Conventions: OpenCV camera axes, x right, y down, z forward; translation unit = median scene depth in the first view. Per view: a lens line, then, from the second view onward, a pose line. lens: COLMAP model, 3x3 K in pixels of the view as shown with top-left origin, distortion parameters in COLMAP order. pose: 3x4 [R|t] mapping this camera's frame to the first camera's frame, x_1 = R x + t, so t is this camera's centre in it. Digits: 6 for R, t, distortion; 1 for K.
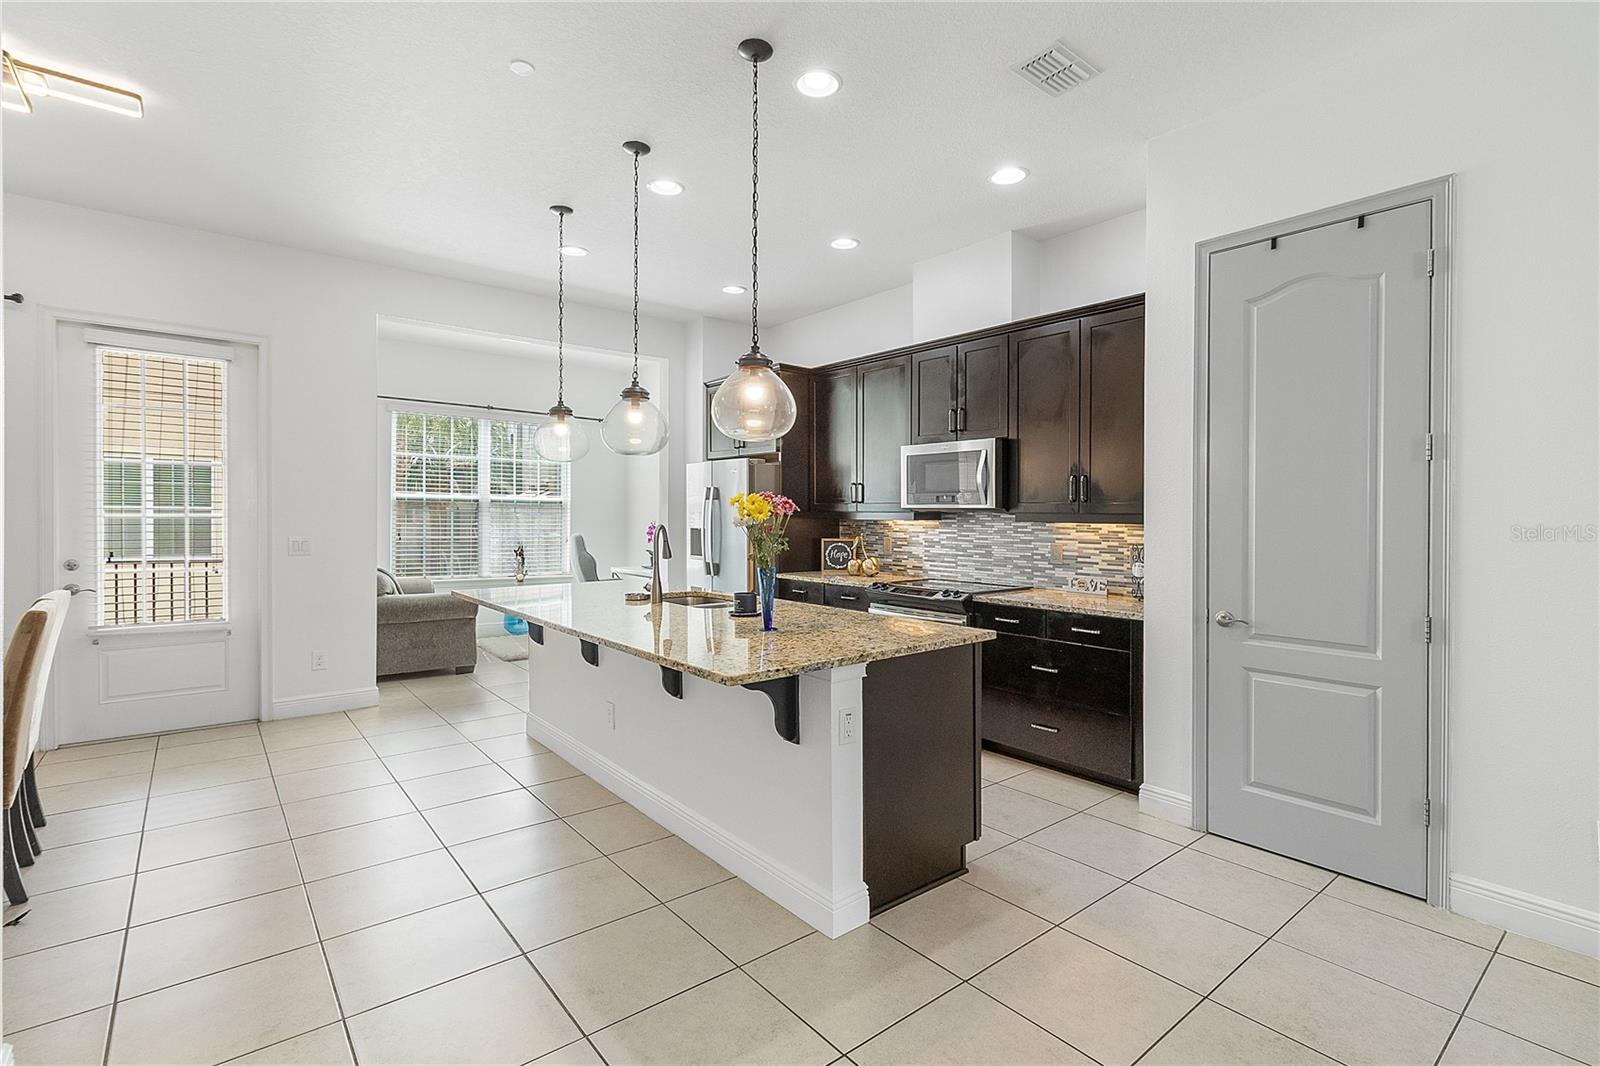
lens RADIAL K [[747.7, 0, 836.8], [0, 747.7, 526.7], [0, 0, 1]] dist [-0.000779, 0.000298]
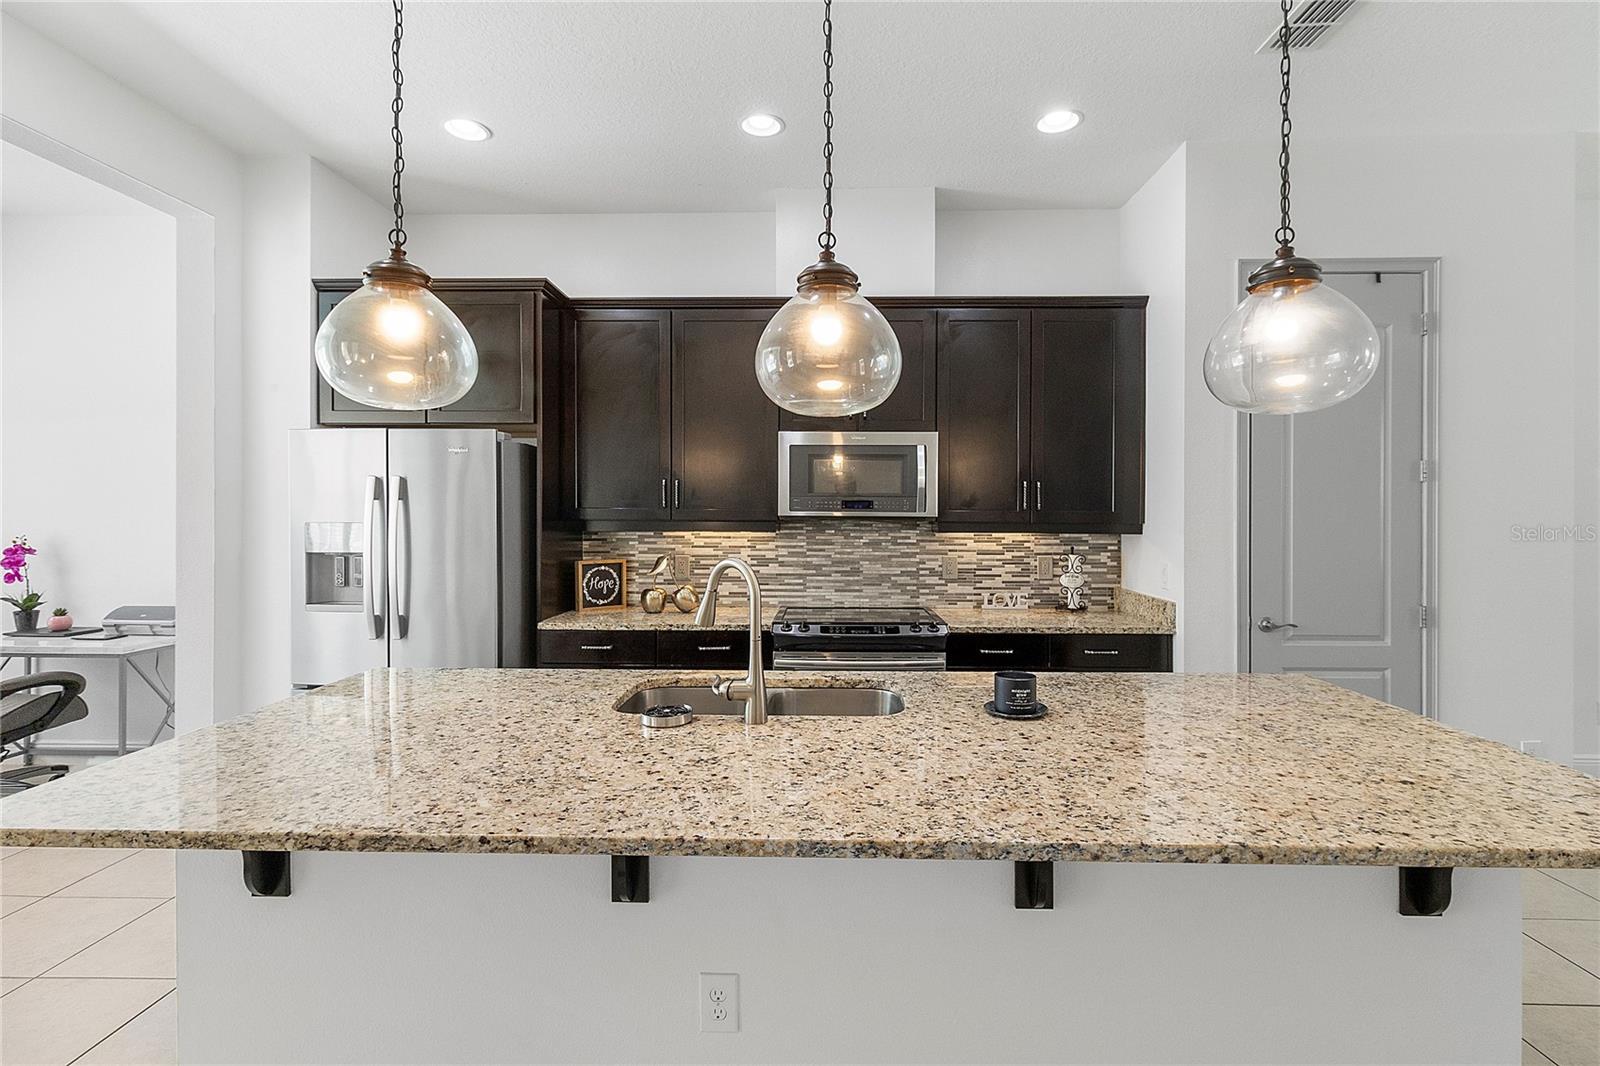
lens RADIAL K [[727.1, 0, 800.1], [0, 727.1, 517.7], [0, 0, 1]] dist [0.002167, -0.000012]
pose [[0.671527, -0.001839, 0.740978, -0.452906], [0.013640, 0.999858, -0.009879, -0.016157], [-0.740855, 0.016741, 0.671457, 0.536899]]
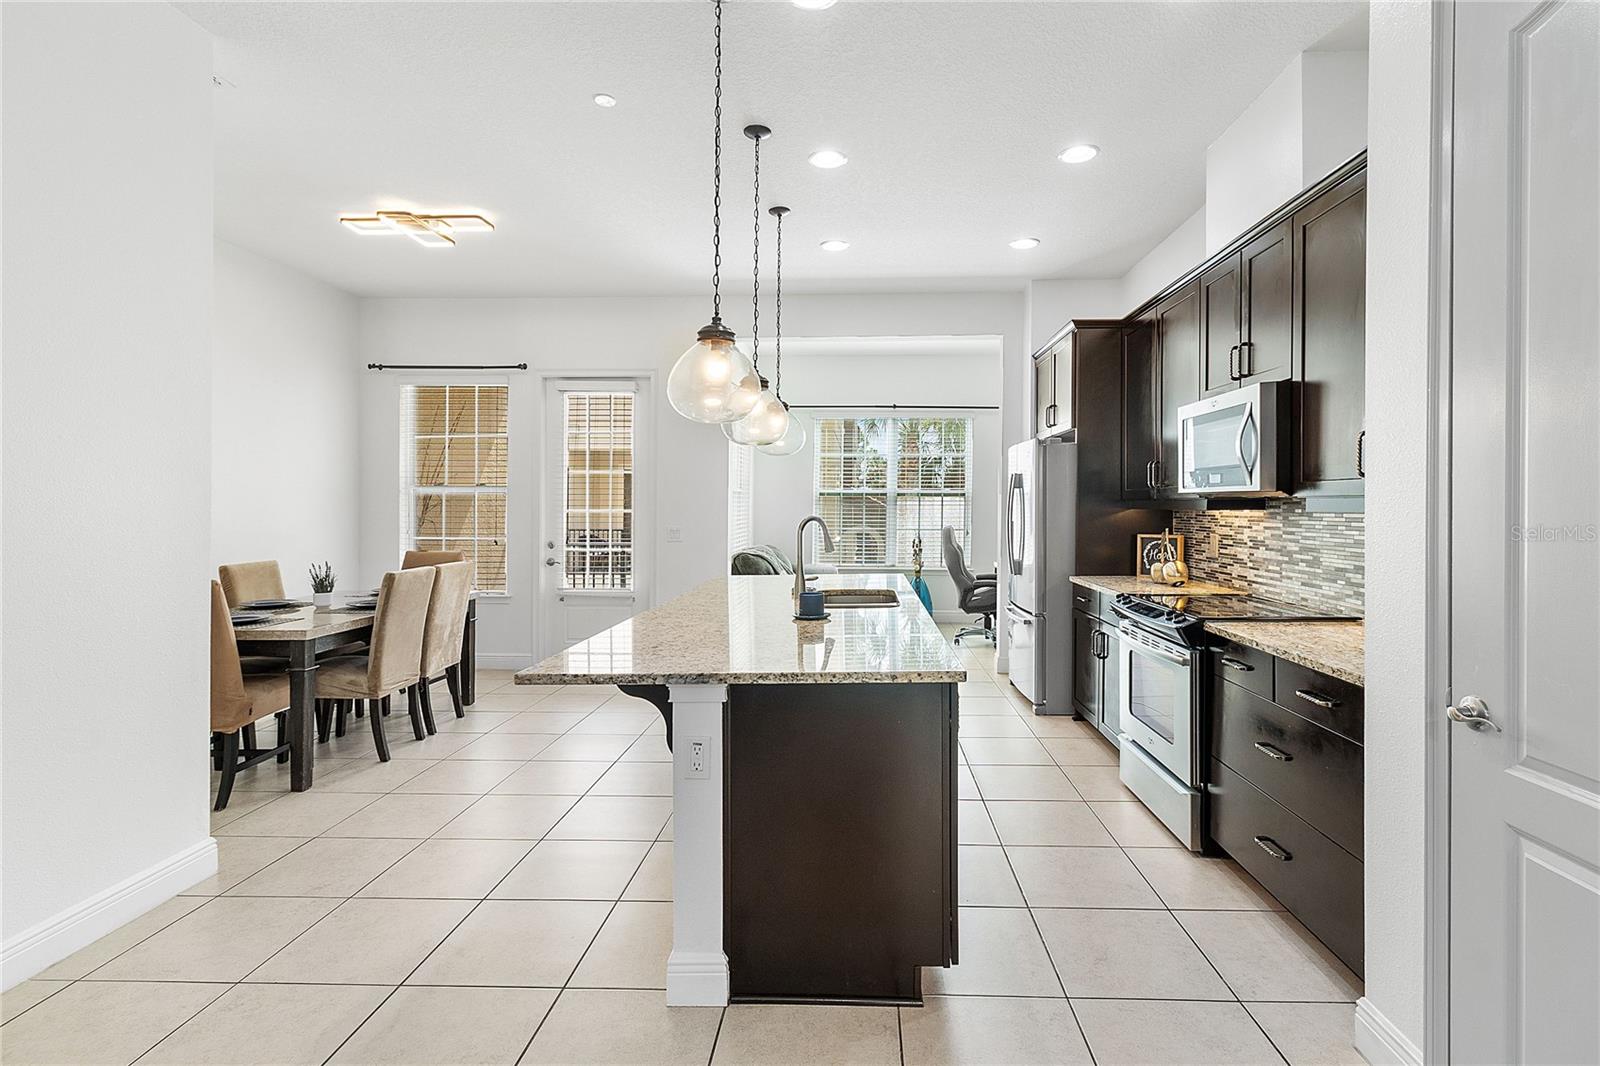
lens RADIAL K [[772.0, 0, 843.9], [0, 772.0, 517.0], [0, 0, 1]] dist [0.003760, 0.000210]
pose [[0.740584, -0.000612, -0.671963, 0.369391], [-0.001934, 0.999994, -0.003042, 0.000842], [0.671961, 0.003553, 0.740578, 0.243993]]
